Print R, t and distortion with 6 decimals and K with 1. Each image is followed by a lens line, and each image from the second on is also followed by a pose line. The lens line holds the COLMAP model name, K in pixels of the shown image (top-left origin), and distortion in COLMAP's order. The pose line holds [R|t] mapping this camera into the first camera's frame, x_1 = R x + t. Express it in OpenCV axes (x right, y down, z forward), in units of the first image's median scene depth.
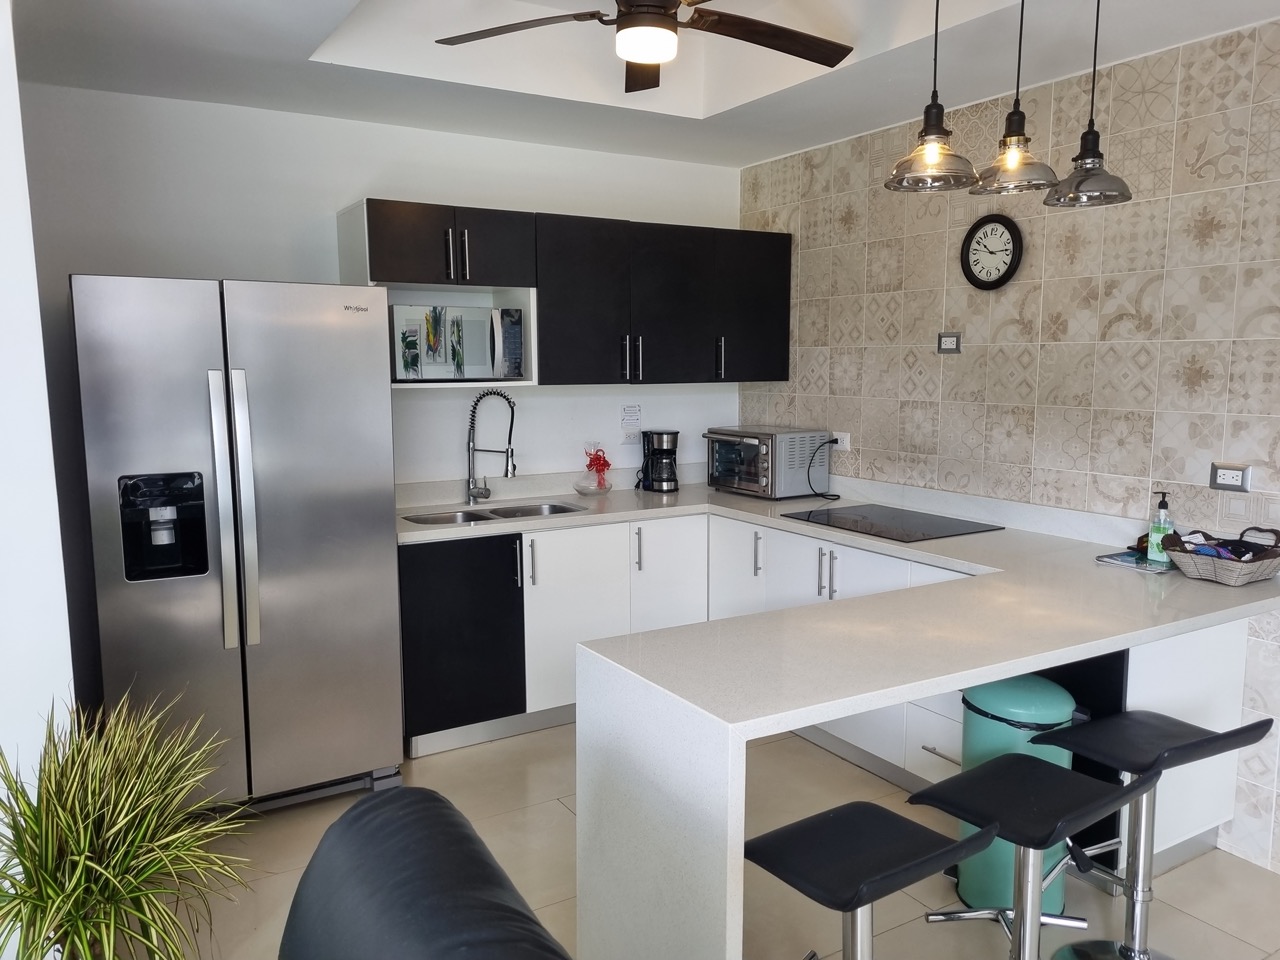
lens RADIAL K [[973.0, 0, 649.5], [0, 973.0, 487.7], [0, 0, 1]] dist [0.055987, -0.039793]
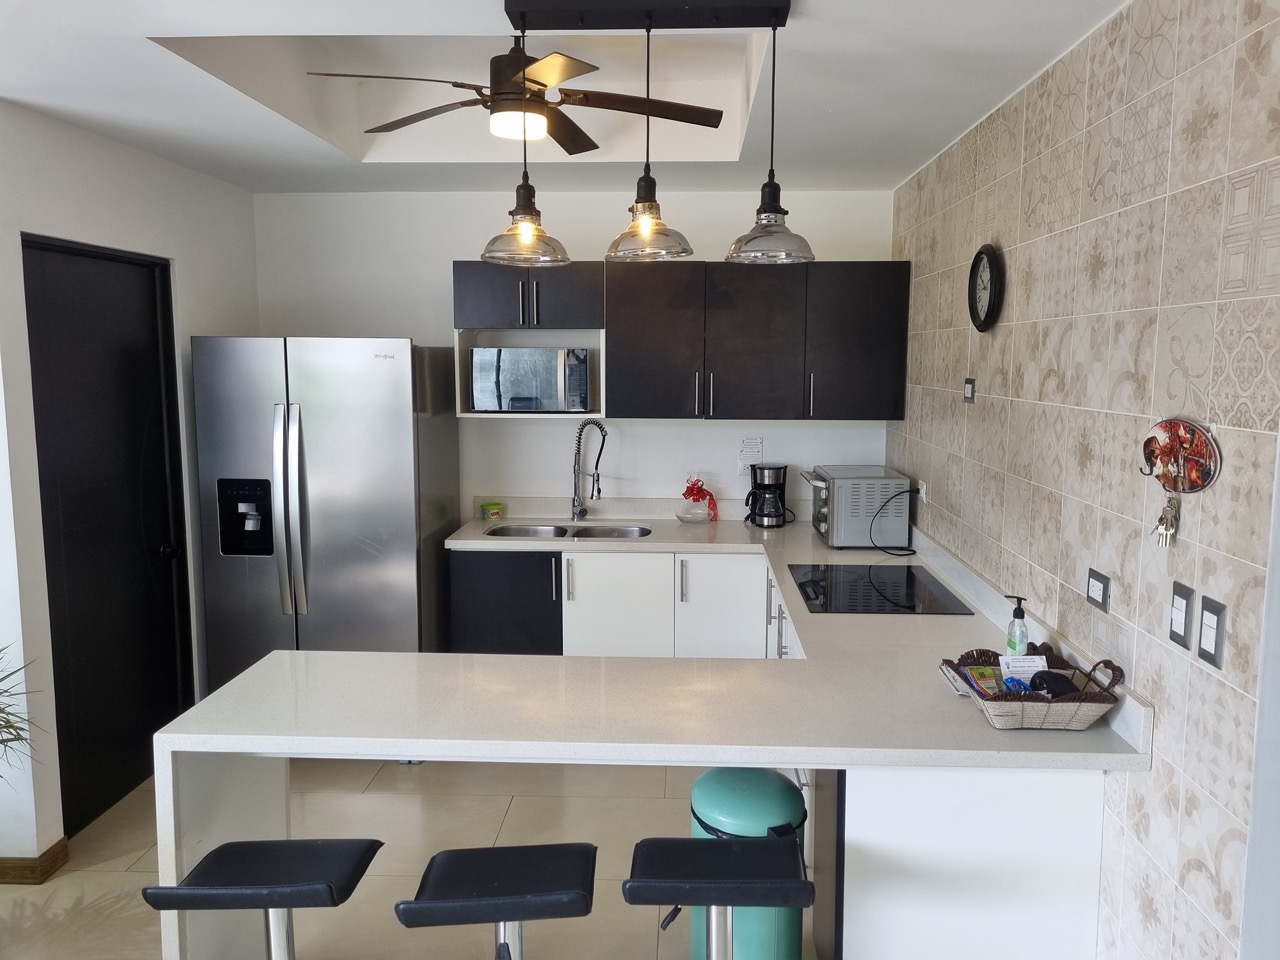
lens RADIAL K [[973.0, 0, 645.1], [0, 973.0, 475.1], [0, 0, 1]] dist [0.055987, -0.039793]
pose [[0.835481, 0.073743, -0.544548, 0.473121], [-0.079842, 0.996729, 0.012479, -0.053694], [0.543688, 0.033052, 0.838637, 0.107050]]
